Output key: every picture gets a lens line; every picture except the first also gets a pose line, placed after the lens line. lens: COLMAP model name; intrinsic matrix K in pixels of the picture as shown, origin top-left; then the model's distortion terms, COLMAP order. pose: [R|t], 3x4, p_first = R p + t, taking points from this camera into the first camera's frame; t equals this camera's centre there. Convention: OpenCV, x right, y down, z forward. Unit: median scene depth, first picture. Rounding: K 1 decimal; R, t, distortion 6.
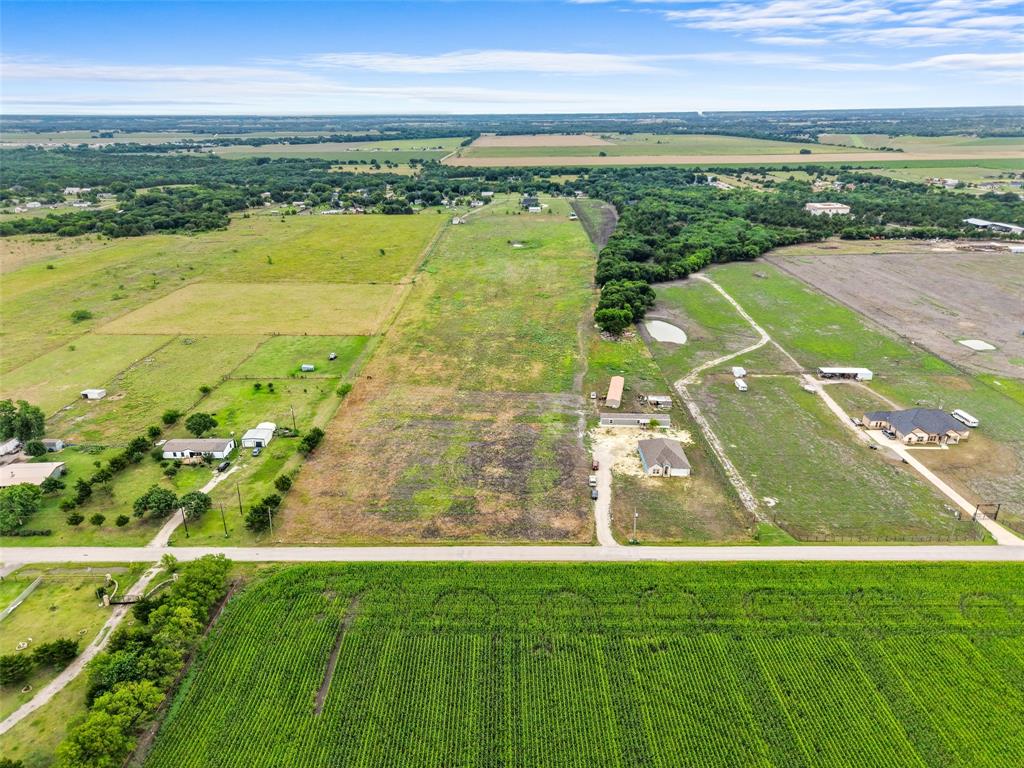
lens RADIAL K [[678.5, 0, 506.9], [0, 678.5, 386.0], [0, 0, 1]] dist [0.068143, -0.034418]
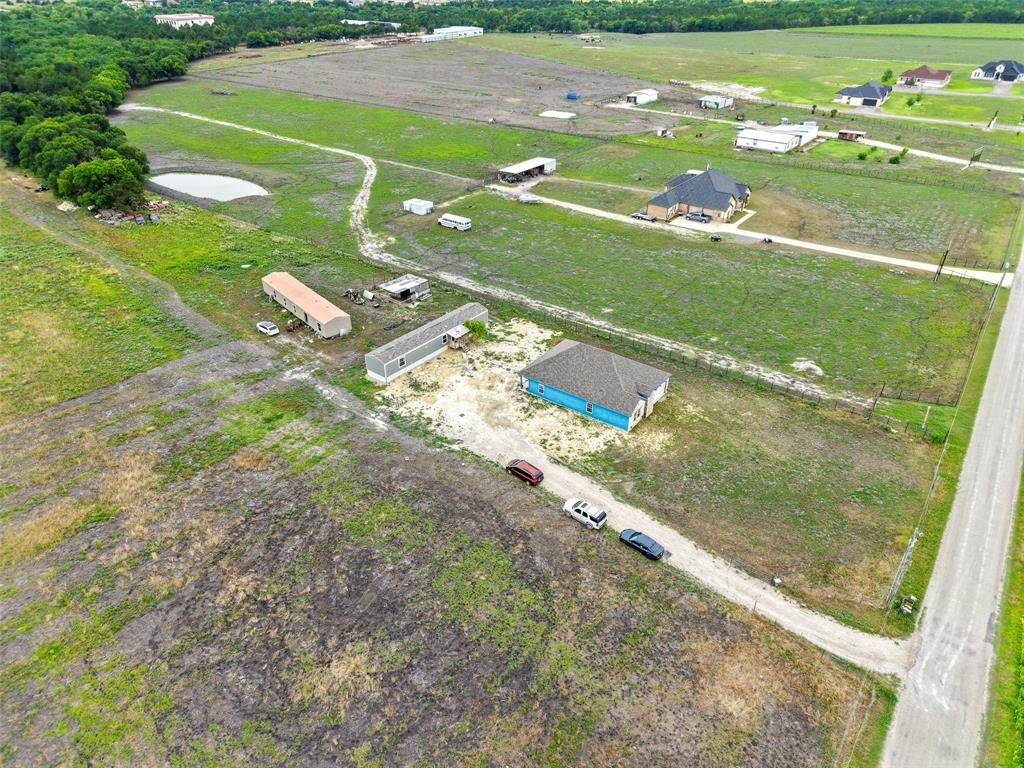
lens RADIAL K [[678.5, 0, 506.4], [0, 678.5, 382.9], [0, 0, 1]] dist [0.068143, -0.034418]
pose [[0.585779, -0.425507, 0.689787, -0.085584], [0.301894, 0.904403, 0.301522, -0.035345], [-0.752145, 0.031617, 0.658239, 0.517897]]
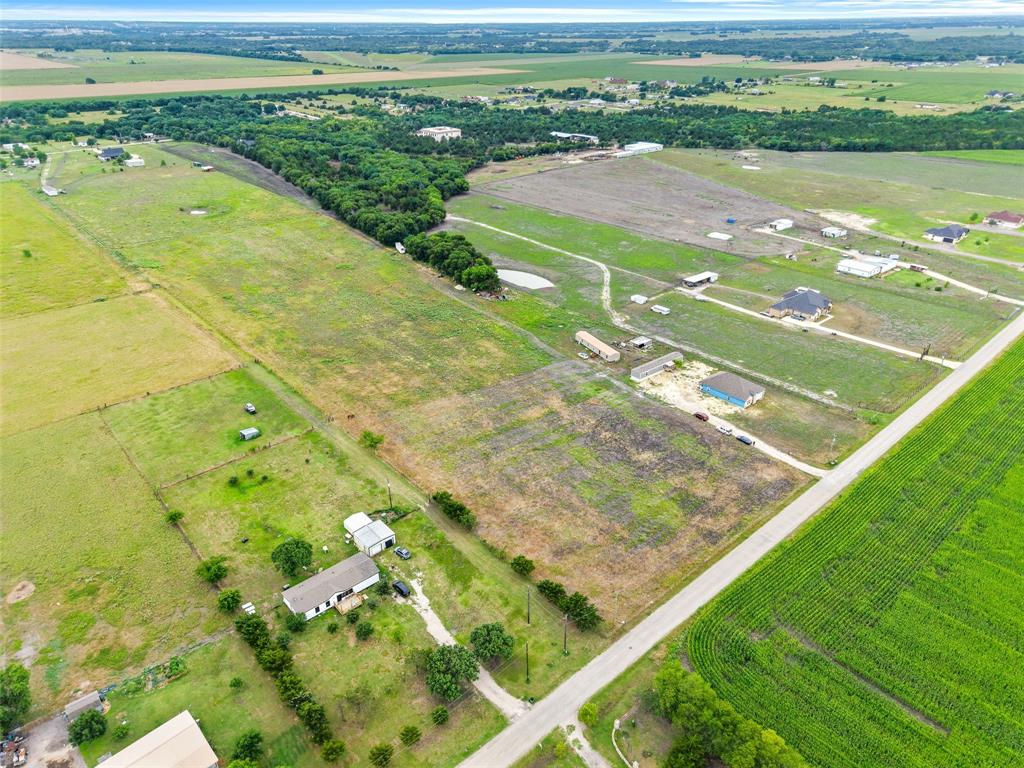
lens RADIAL K [[678.5, 0, 501.9], [0, 678.5, 388.7], [0, 0, 1]] dist [0.068143, -0.034418]
pose [[0.746445, -0.314119, 0.586642, -0.484785], [0.249613, 0.949375, 0.190737, -0.138537], [-0.616858, 0.004059, 0.787064, 0.250682]]
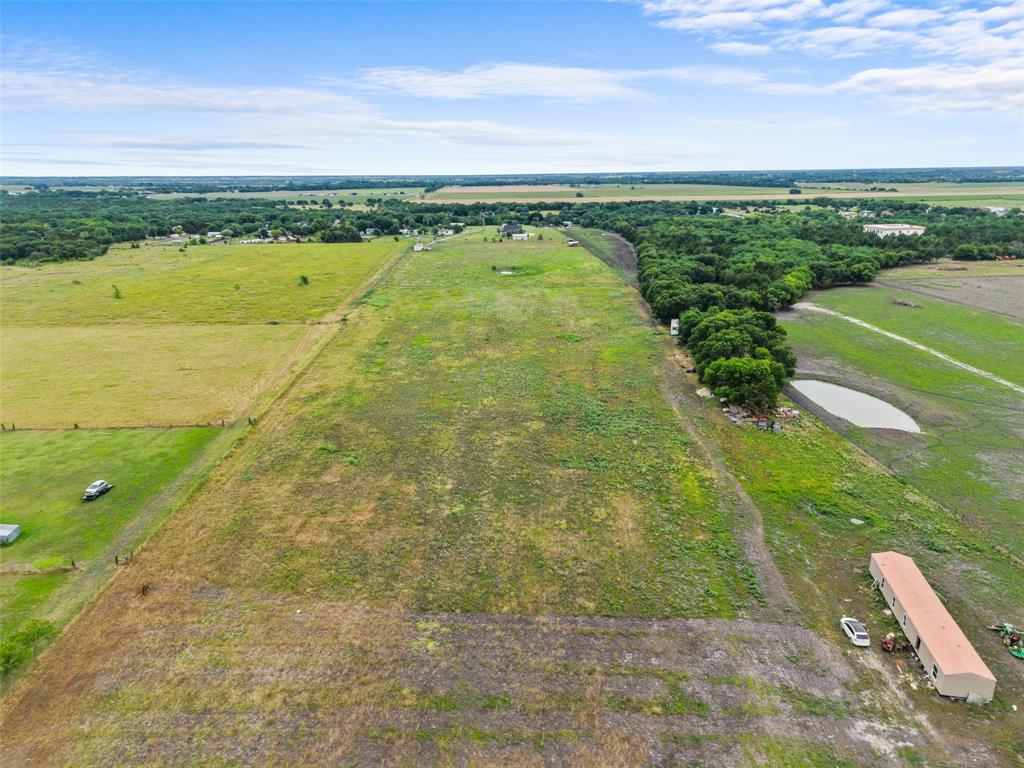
lens RADIAL K [[678.5, 0, 515.5], [0, 678.5, 378.0], [0, 0, 1]] dist [0.068143, -0.034418]
pose [[0.997929, -0.017702, 0.061841, -0.038401], [0.023258, 0.995642, -0.090308, -0.066430], [-0.059973, 0.091559, 0.993992, 0.591627]]
